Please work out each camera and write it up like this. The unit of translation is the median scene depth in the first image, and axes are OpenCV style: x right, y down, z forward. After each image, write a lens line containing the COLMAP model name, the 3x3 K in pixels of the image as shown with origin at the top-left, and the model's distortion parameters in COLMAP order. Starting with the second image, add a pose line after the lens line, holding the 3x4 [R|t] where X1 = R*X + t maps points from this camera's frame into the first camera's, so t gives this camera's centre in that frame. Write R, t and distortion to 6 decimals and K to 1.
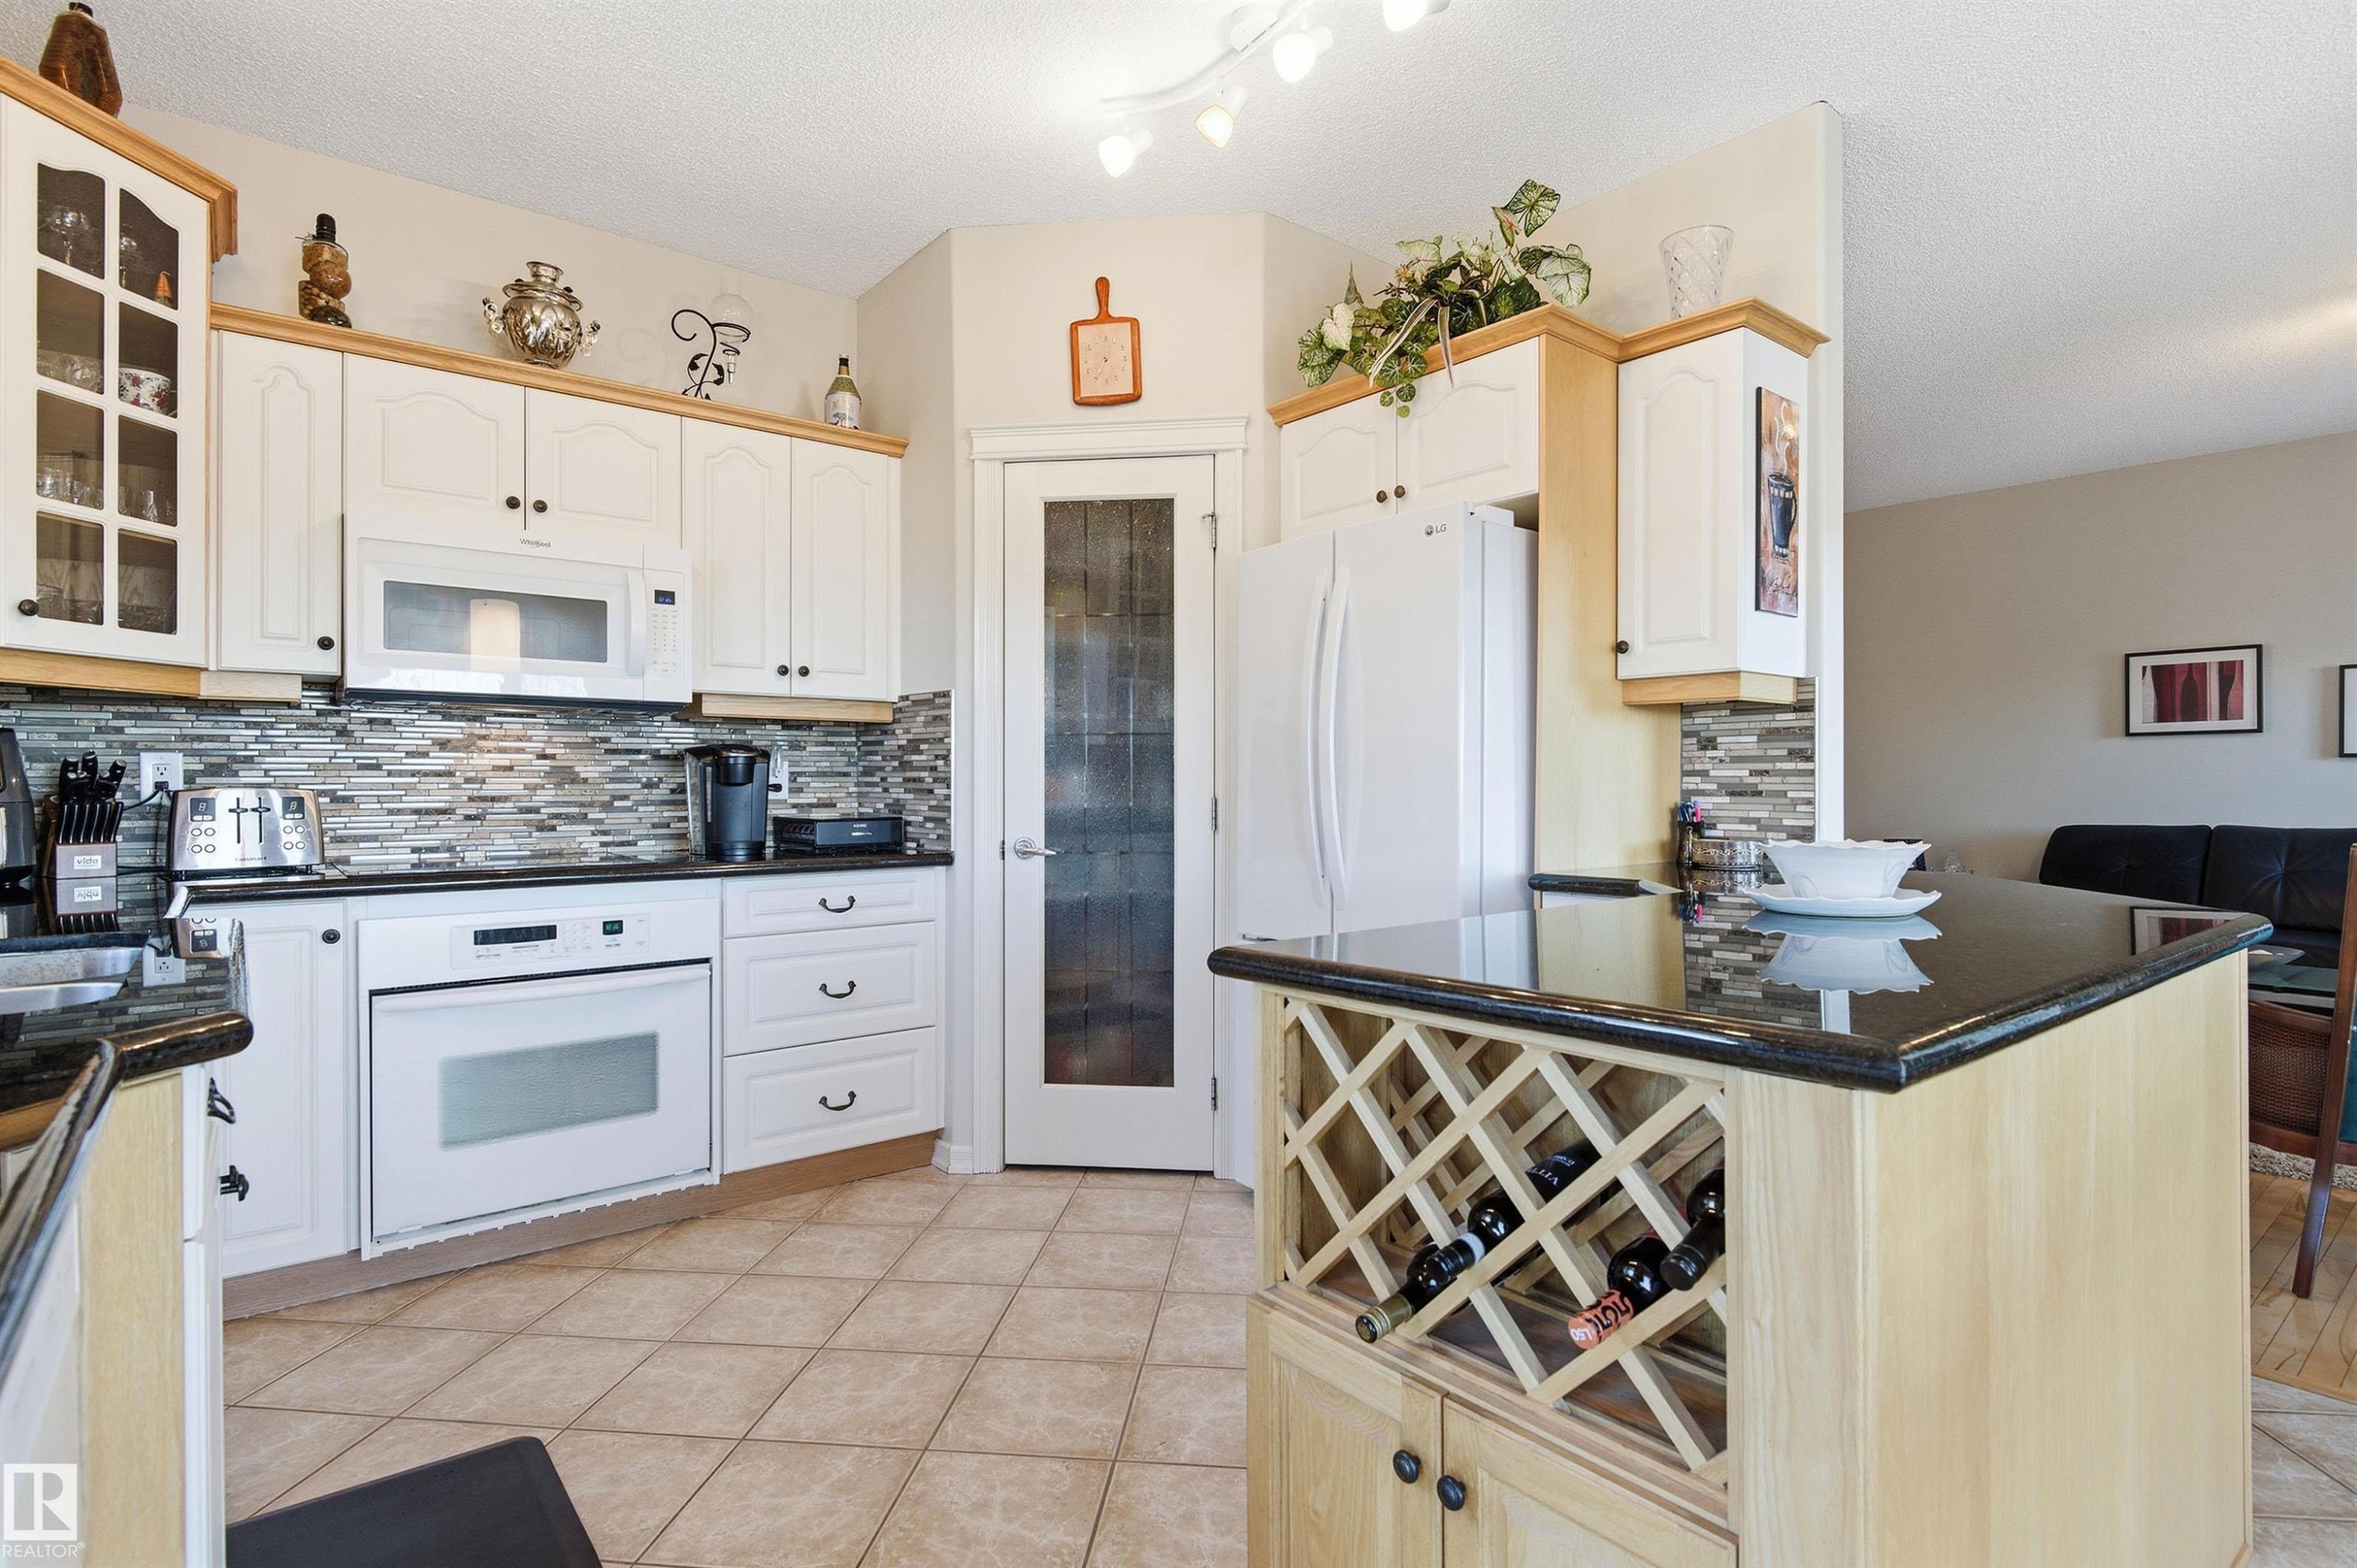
lens RADIAL K [[1162.5, 0, 1182.1], [0, 1162.5, 781.9], [0, 0, 1]] dist [0.008541, -0.005558]
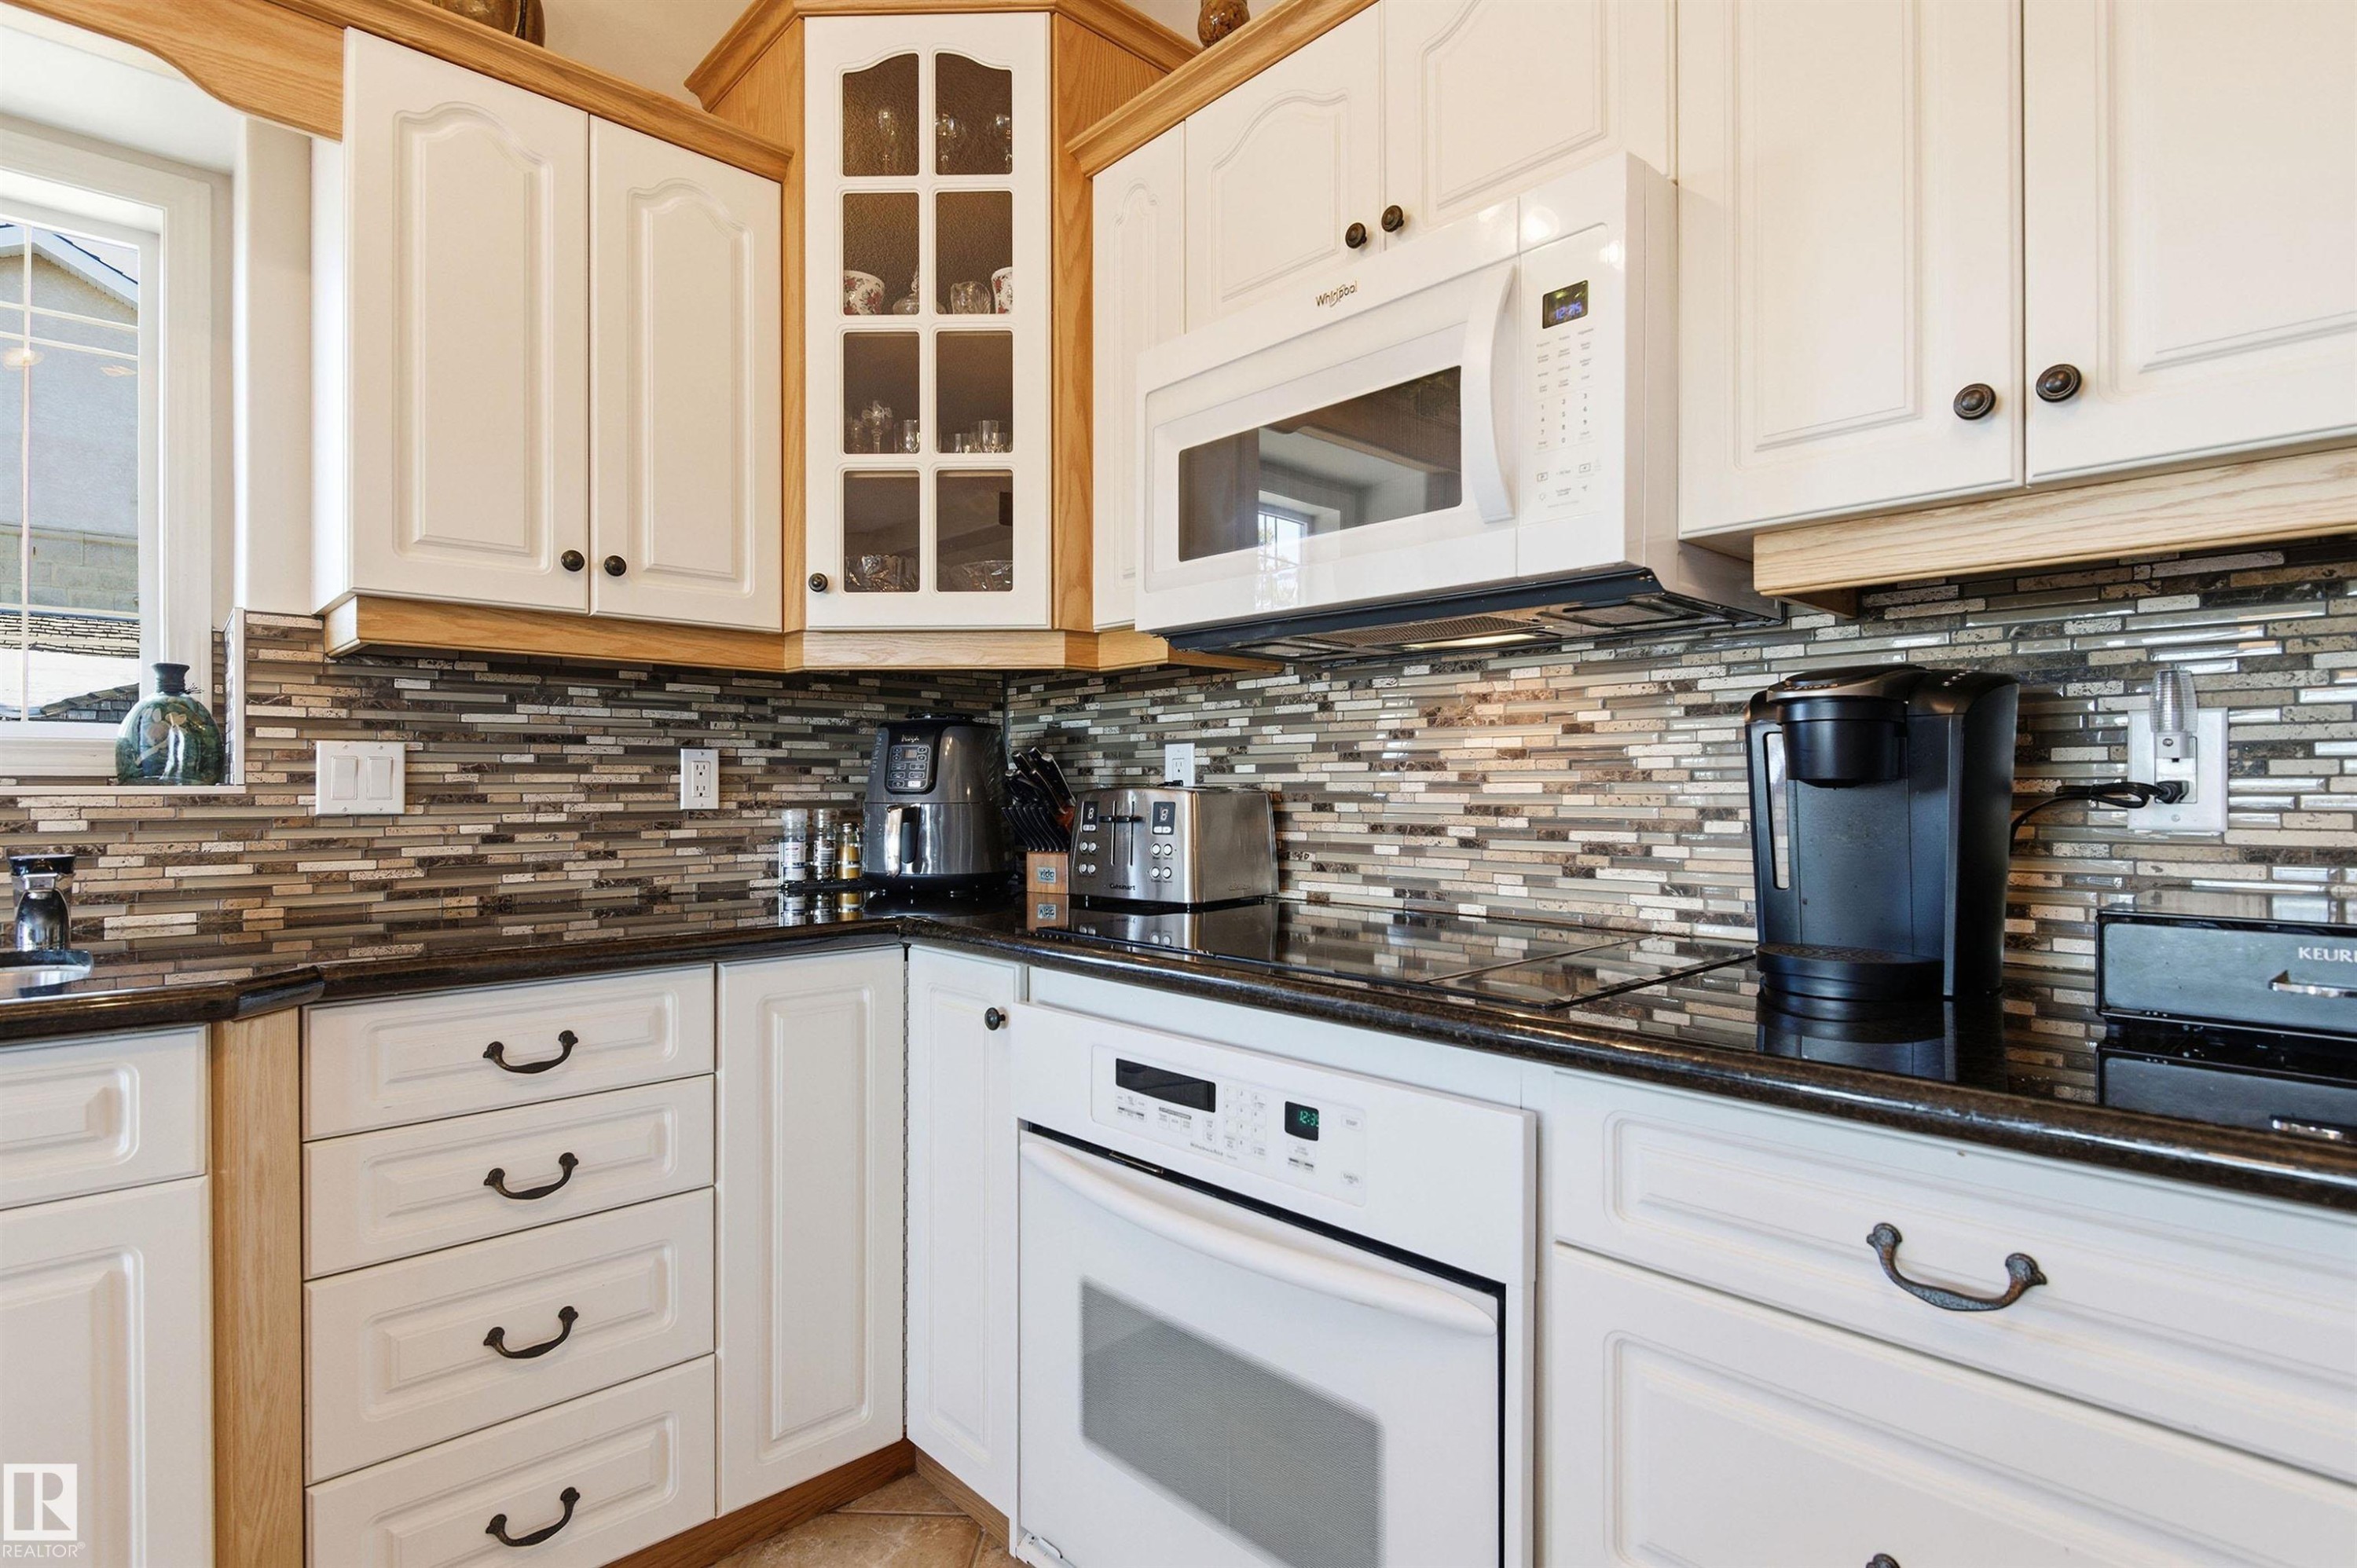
lens RADIAL K [[1165.5, 0, 1197.6], [0, 1165.5, 784.0], [0, 0, 1]] dist [-0.000497, -0.000187]
pose [[0.067997, -0.000661, -0.997685, -0.059624], [0.000217, 1.000000, -0.000648, 0.002540], [0.997686, -0.000173, 0.067997, 0.813328]]
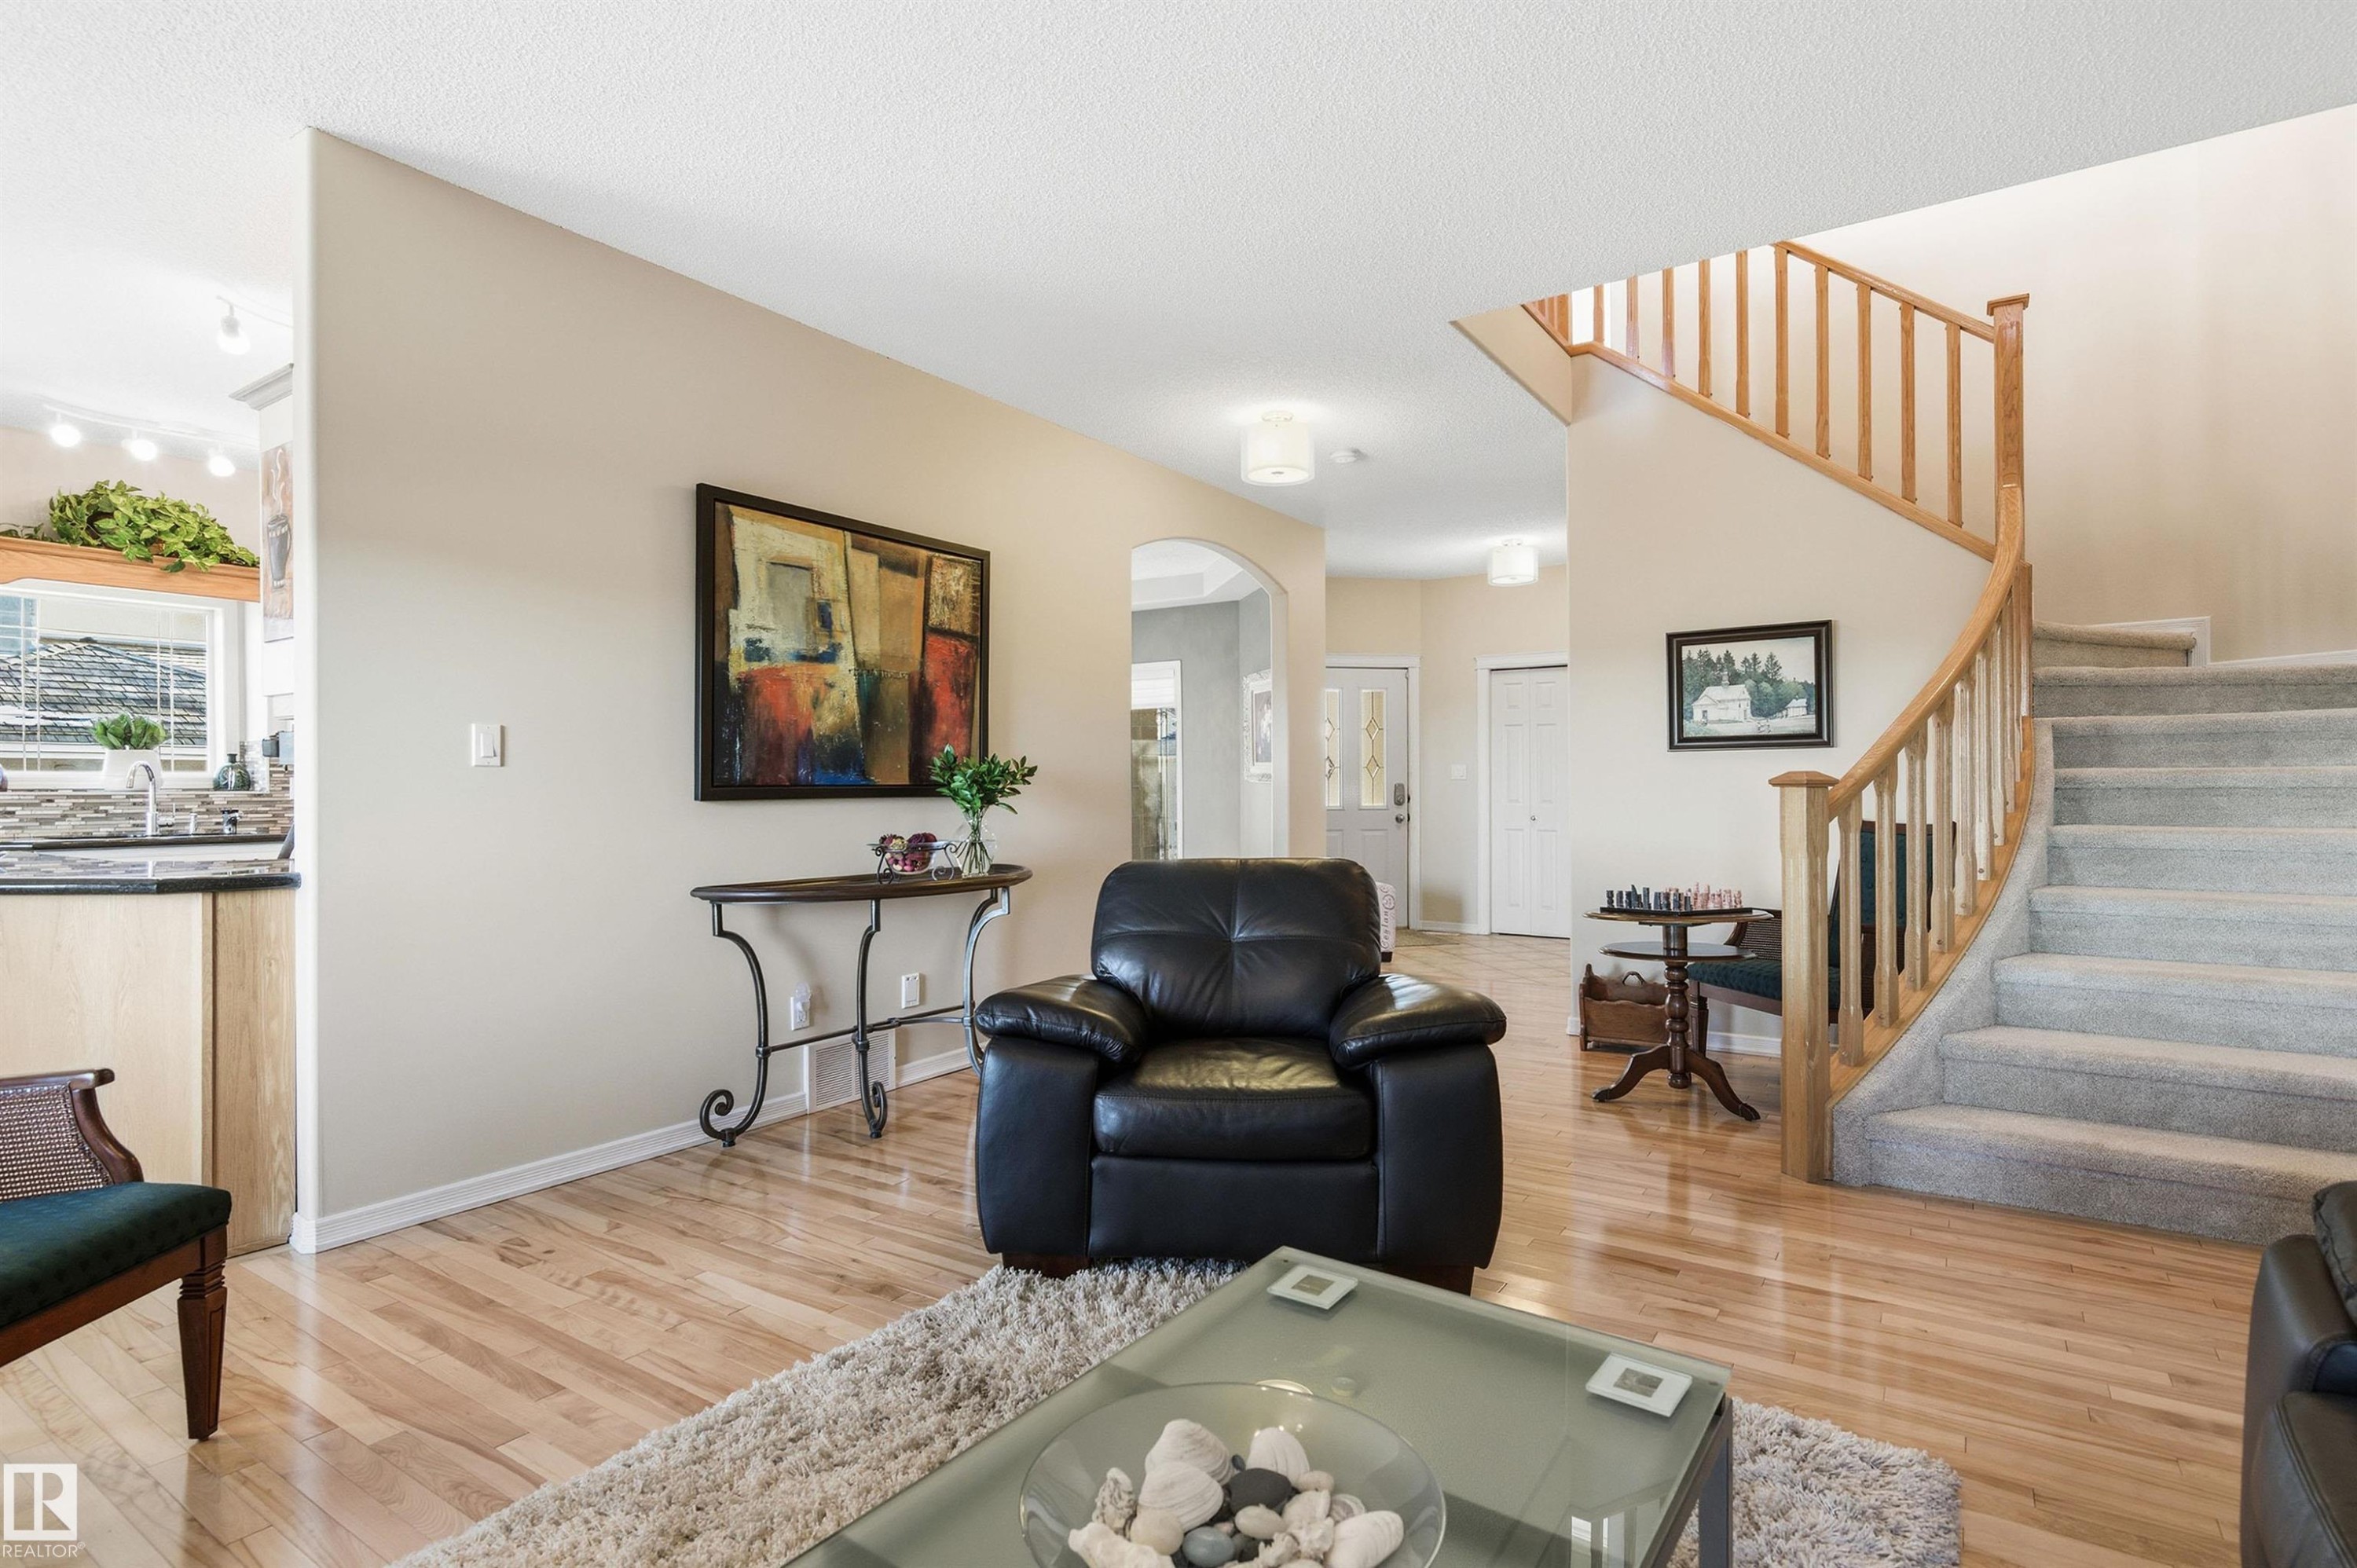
lens RADIAL K [[1162.5, 0, 1182.1], [0, 1162.5, 781.9], [0, 0, 1]] dist [0.008541, -0.005558]
pose [[0.292676, -0.002997, -0.956207, 1.529820], [0.002981, 0.999993, -0.002222, -0.003489], [0.956207, -0.002200, 0.292683, 1.248077]]
